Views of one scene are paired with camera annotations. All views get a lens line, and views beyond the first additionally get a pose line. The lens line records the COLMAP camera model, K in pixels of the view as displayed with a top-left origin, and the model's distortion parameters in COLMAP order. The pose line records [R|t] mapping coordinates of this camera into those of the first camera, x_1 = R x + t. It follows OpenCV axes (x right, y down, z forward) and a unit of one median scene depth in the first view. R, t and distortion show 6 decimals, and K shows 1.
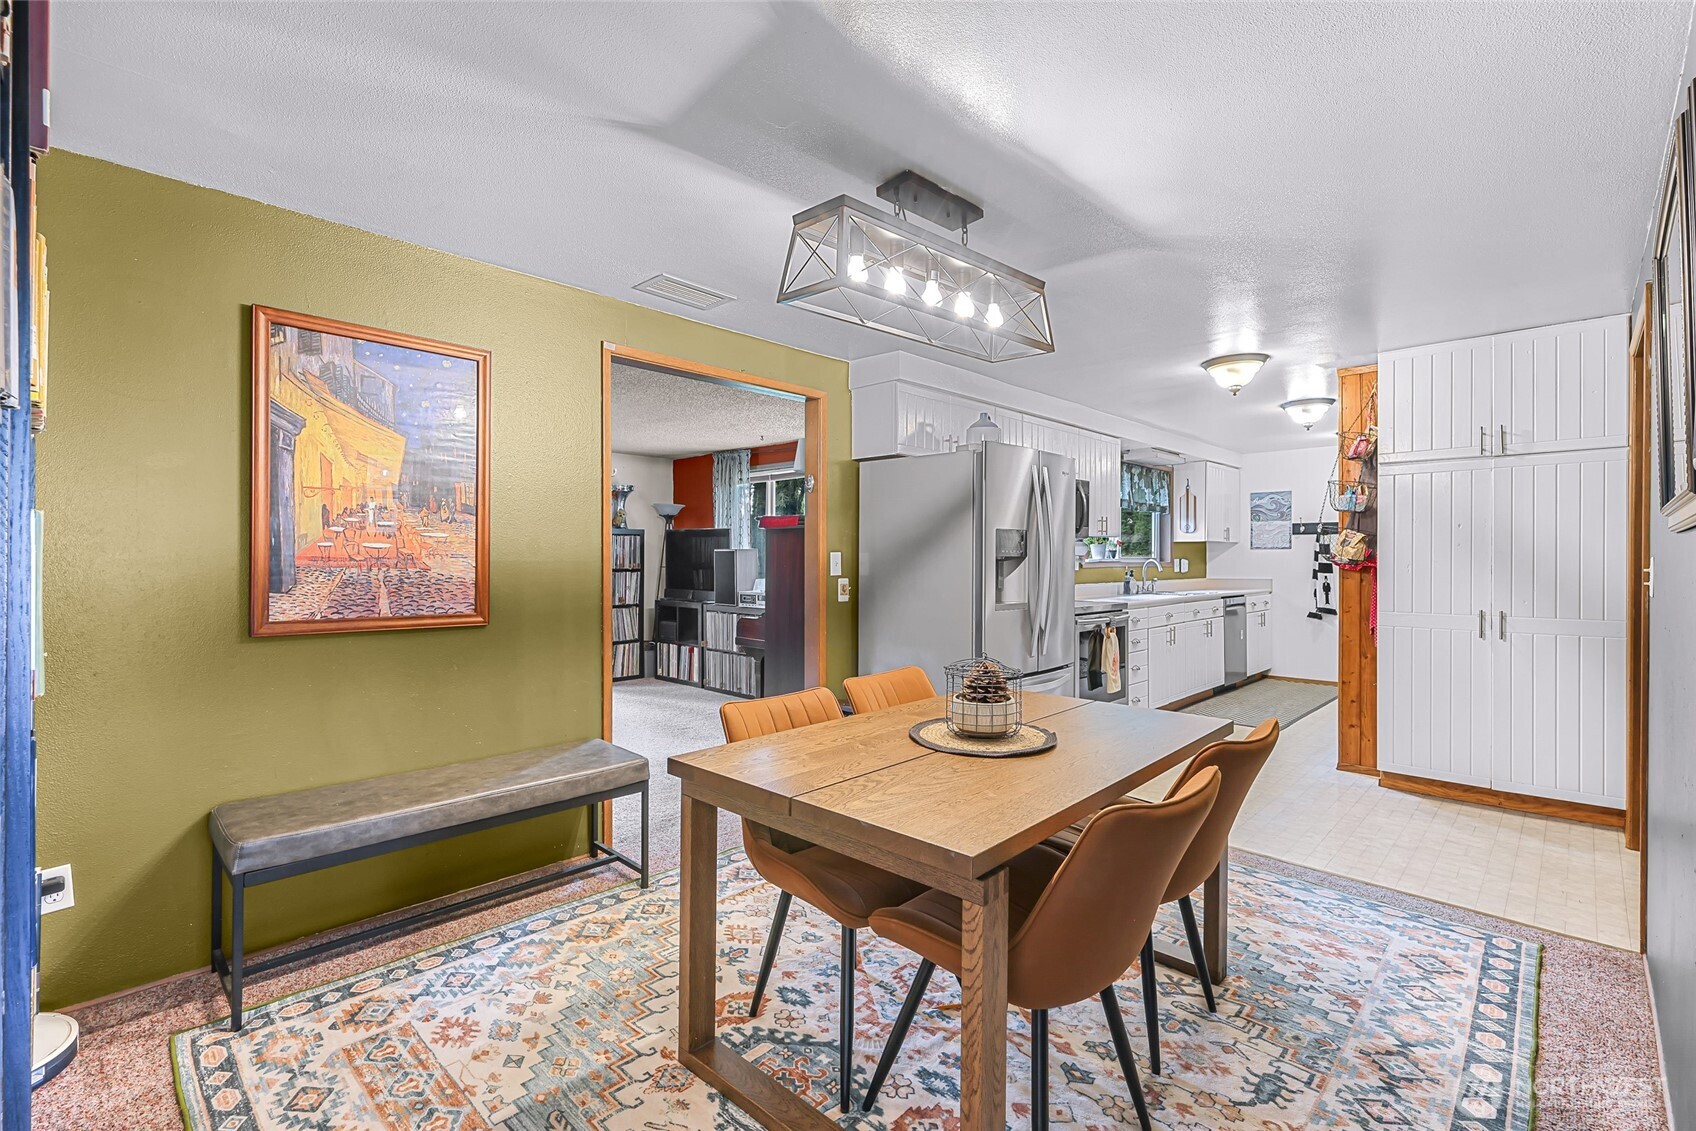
lens RADIAL K [[767.9, 0, 842.2], [0, 767.9, 566.6], [0, 0, 1]] dist [-0.001875, 0.000105]
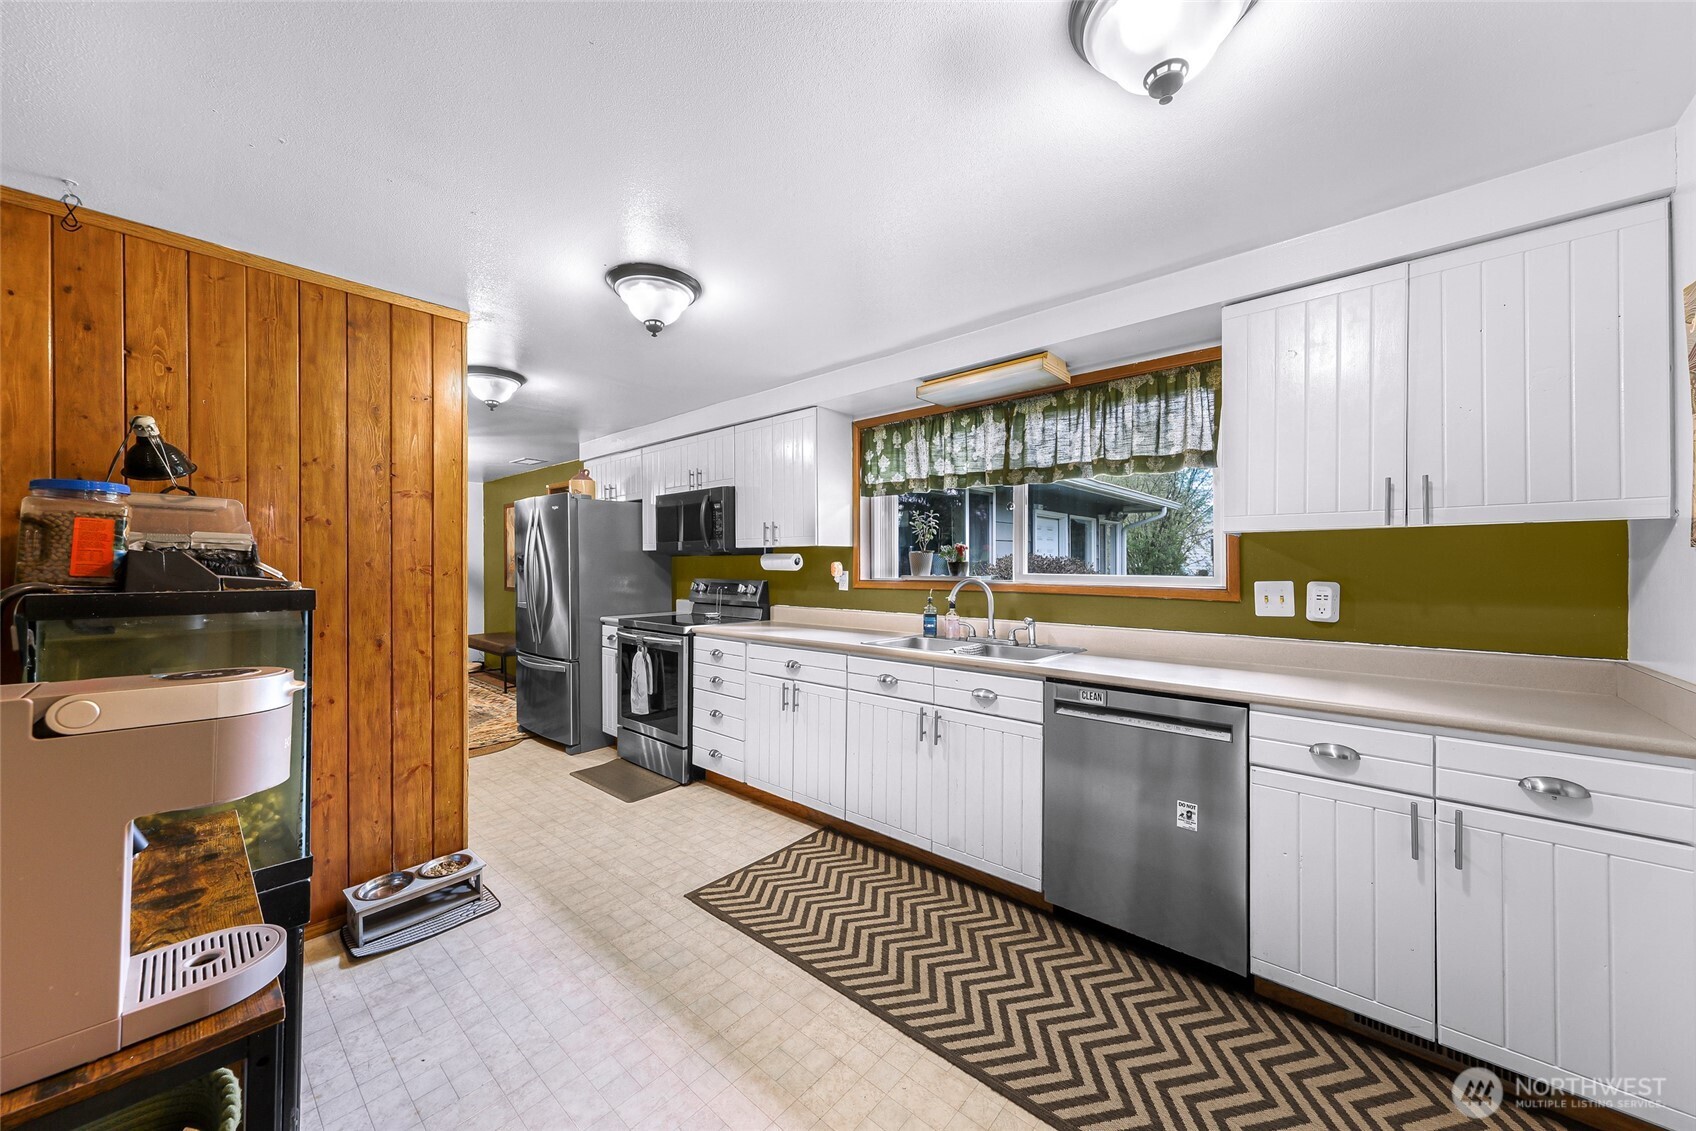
lens RADIAL K [[606.2, 0, 842.7], [0, 606.2, 561.0], [0, 0, 1]] dist [0.000319, -0.000010]
pose [[0.043253, -0.001648, -0.999063, 0.738947], [-0.004735, 0.999987, -0.001854, -0.018435], [0.999053, 0.004811, 0.043245, 0.799452]]
